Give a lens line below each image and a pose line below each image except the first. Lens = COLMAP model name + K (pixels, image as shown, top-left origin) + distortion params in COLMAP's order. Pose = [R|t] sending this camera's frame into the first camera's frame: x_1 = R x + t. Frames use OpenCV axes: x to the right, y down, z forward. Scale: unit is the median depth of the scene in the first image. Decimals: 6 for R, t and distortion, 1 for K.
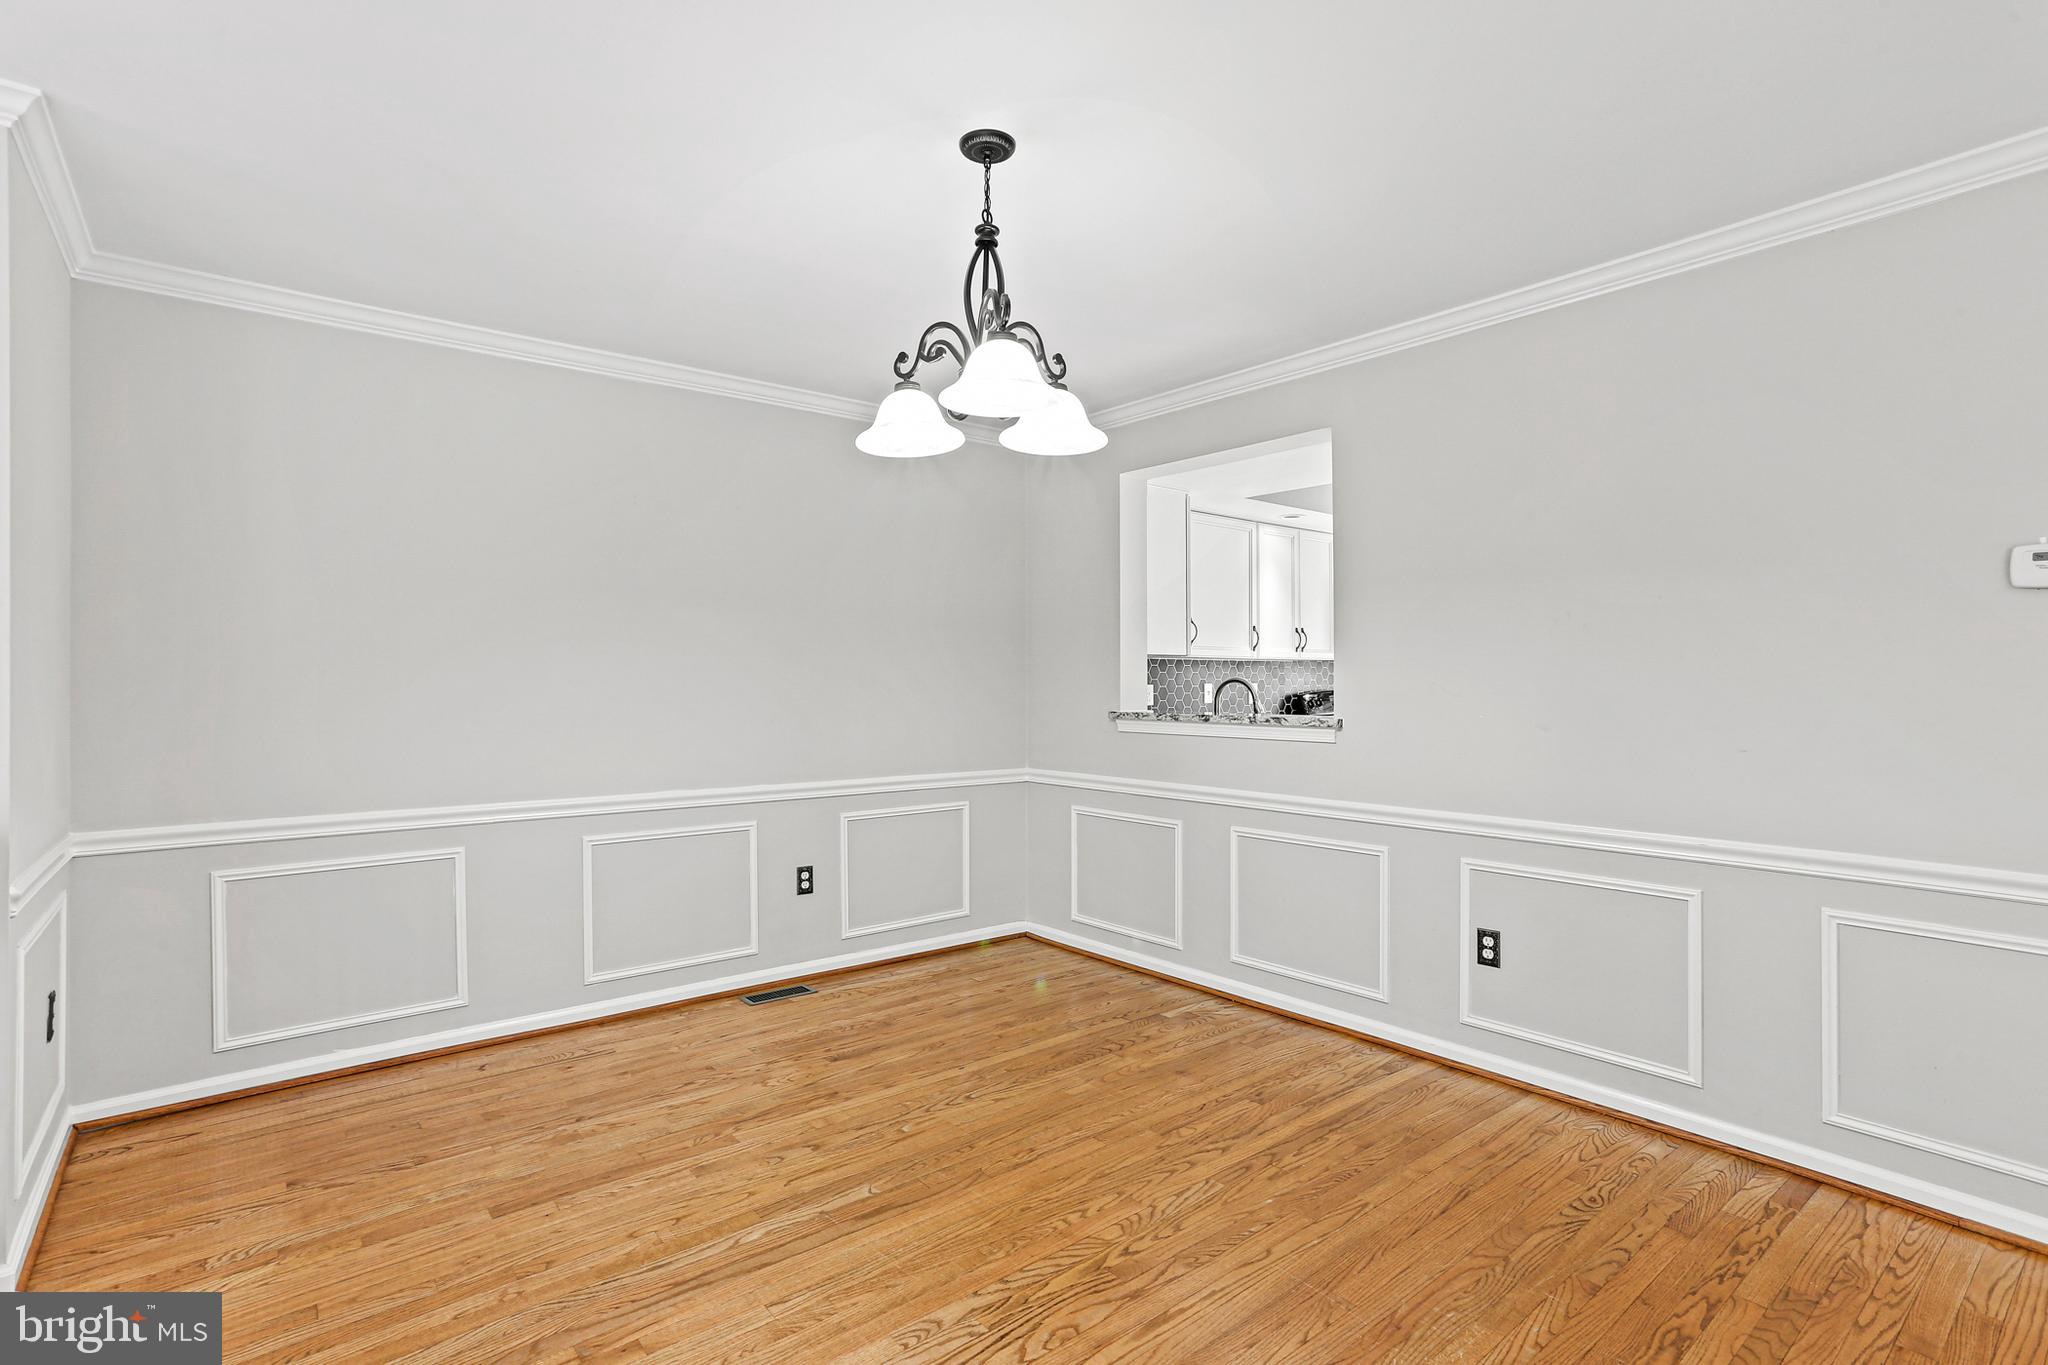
lens RADIAL K [[995.2, 0, 1022.1], [0, 995.2, 684.5], [0, 0, 1]] dist [-0.033330, 0.018071]
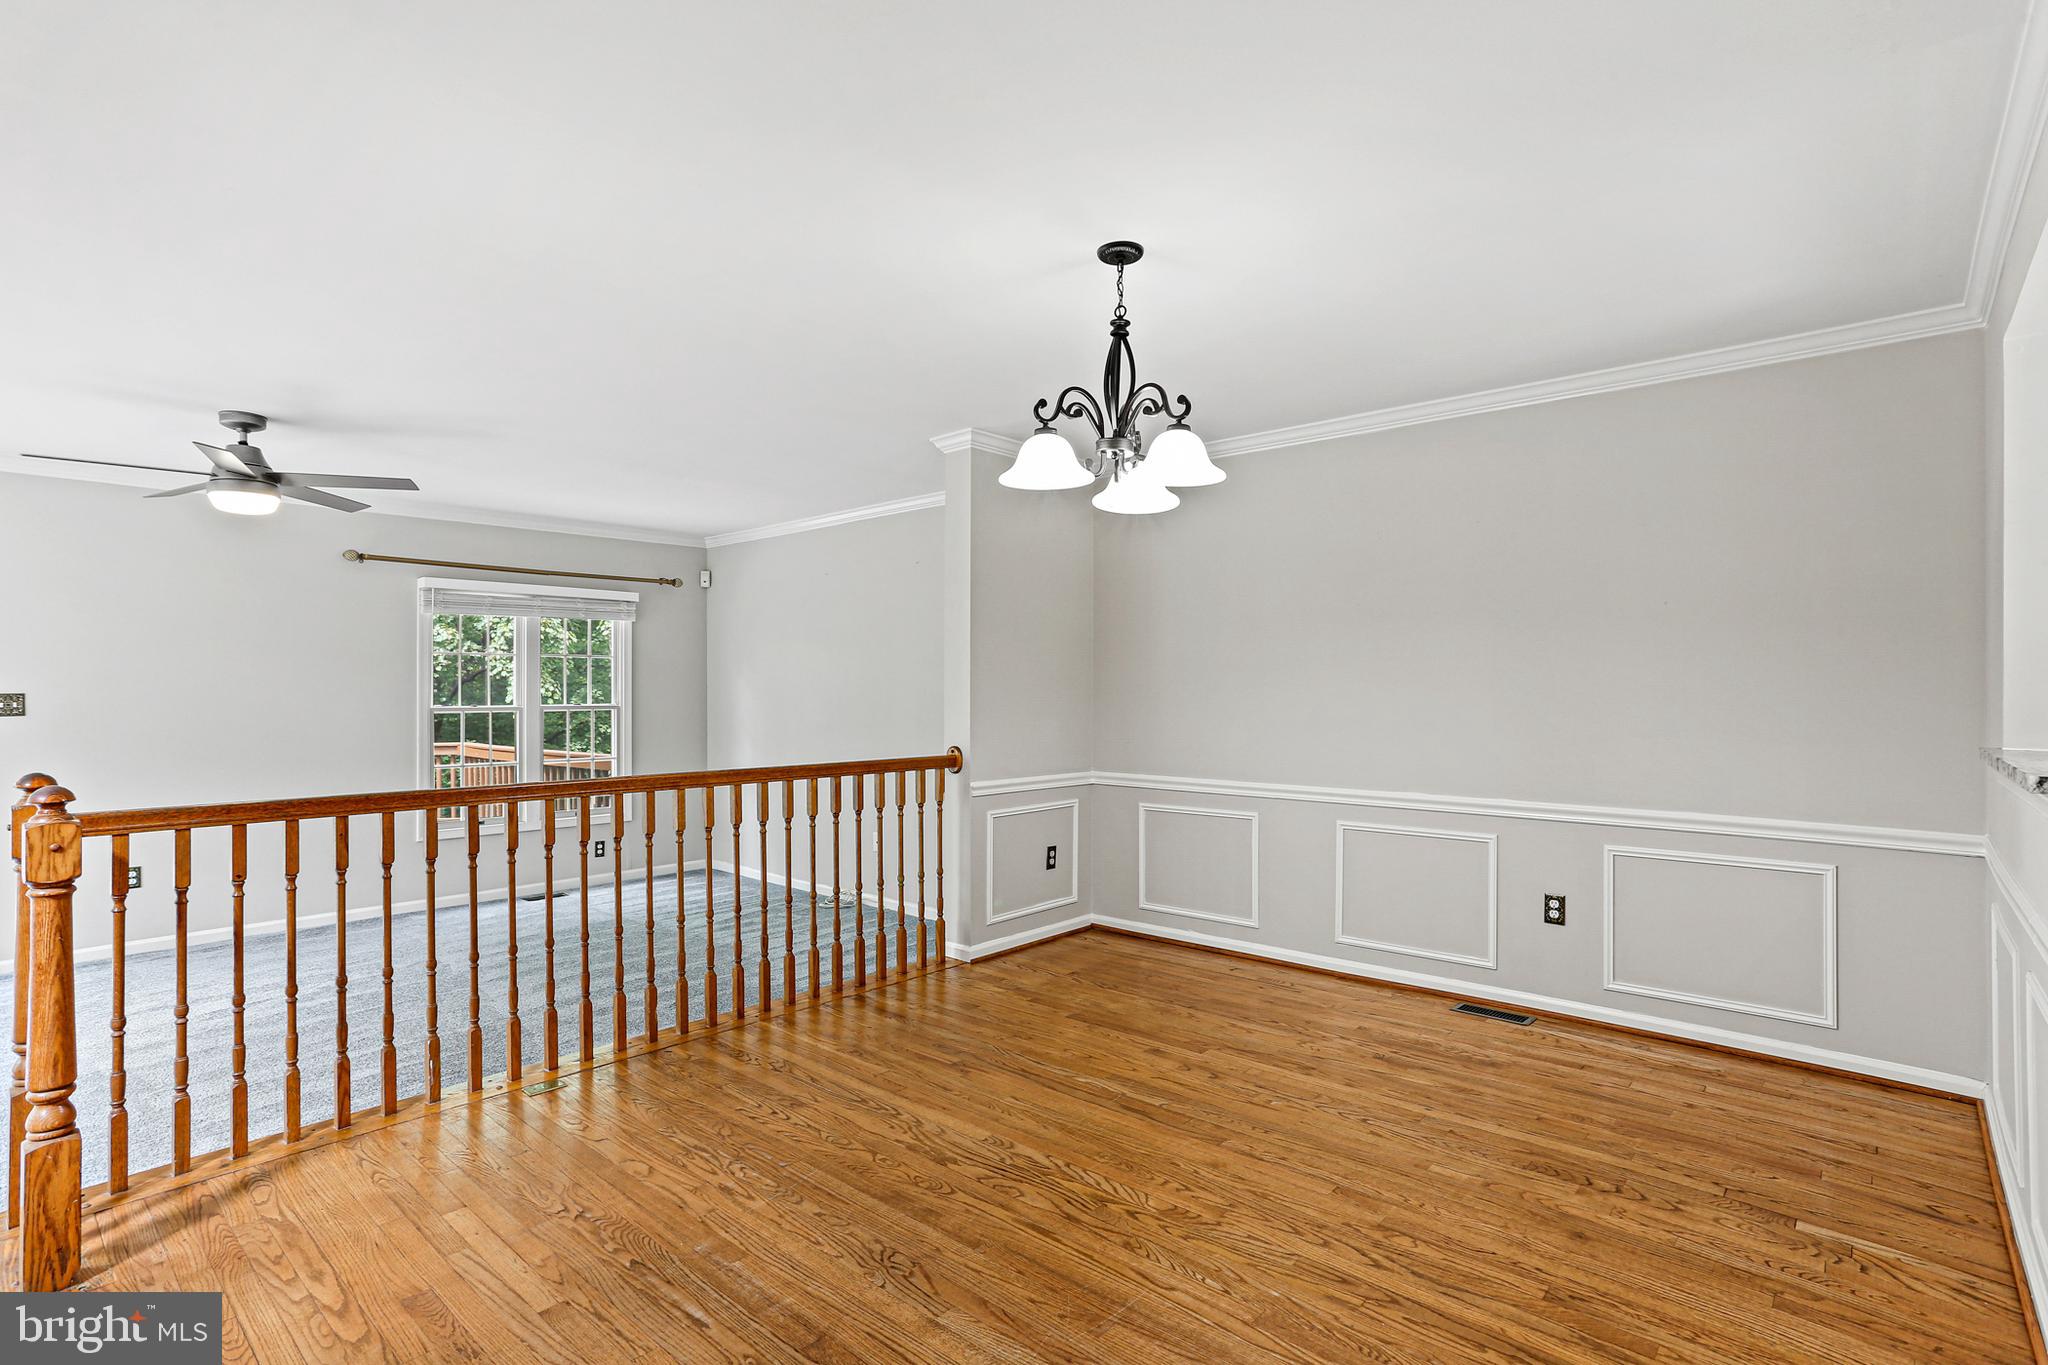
lens RADIAL K [[995.2, 0, 1015.0], [0, 995.2, 687.1], [0, 0, 1]] dist [-0.033330, 0.018071]
pose [[0.148744, -0.004925, -0.988863, 0.763815], [-0.004799, 0.999972, -0.005702, -0.001842], [0.988864, 0.005594, 0.148717, 0.457253]]
